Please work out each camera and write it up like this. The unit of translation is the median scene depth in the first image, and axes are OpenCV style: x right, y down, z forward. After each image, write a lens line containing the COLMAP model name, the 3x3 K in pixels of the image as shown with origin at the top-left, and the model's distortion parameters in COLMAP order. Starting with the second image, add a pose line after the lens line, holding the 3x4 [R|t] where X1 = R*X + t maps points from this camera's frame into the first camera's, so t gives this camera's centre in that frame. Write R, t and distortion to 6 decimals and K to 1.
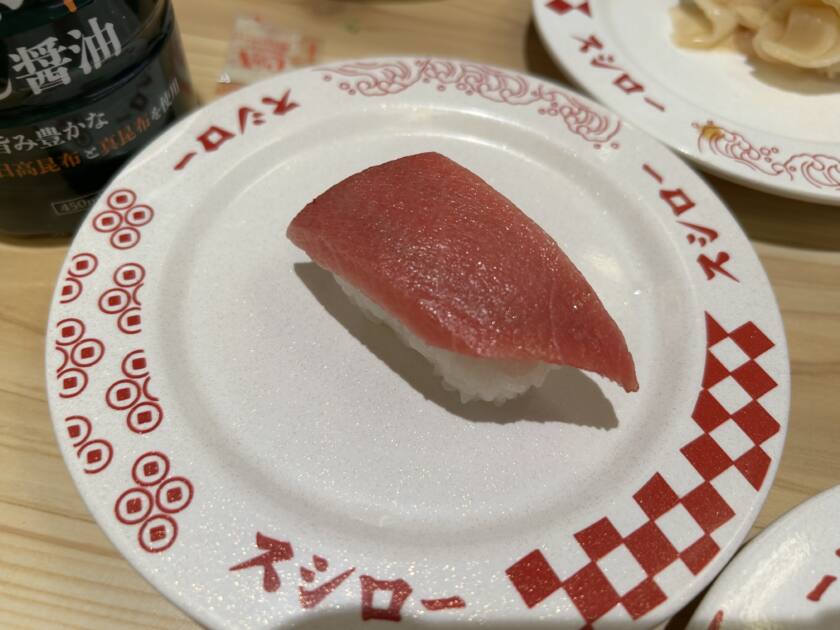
lens RADIAL K [[679.1, 0, 420.0], [0, 679.1, 315.0], [0, 0, 1]] dist [-0.008409, -0.004175]
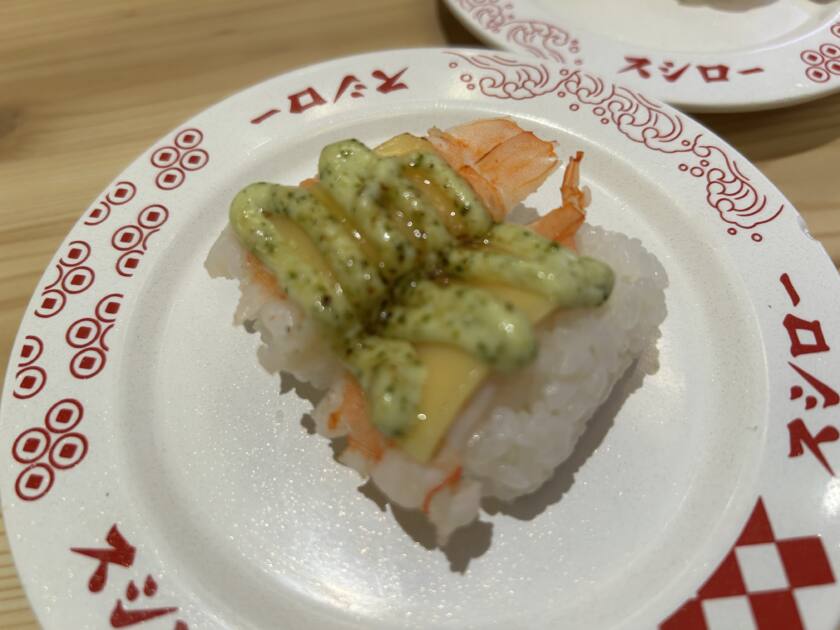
lens RADIAL K [[672.1, 0, 419.0], [0, 672.1, 326.4], [0, 0, 1]] dist [-0.010168, 0.004732]
pose [[0.890125, 0.341620, -0.301619, 0.256417], [-0.325716, 0.939817, 0.103216, -0.134674], [0.318727, 0.006367, 0.947825, 0.208302]]
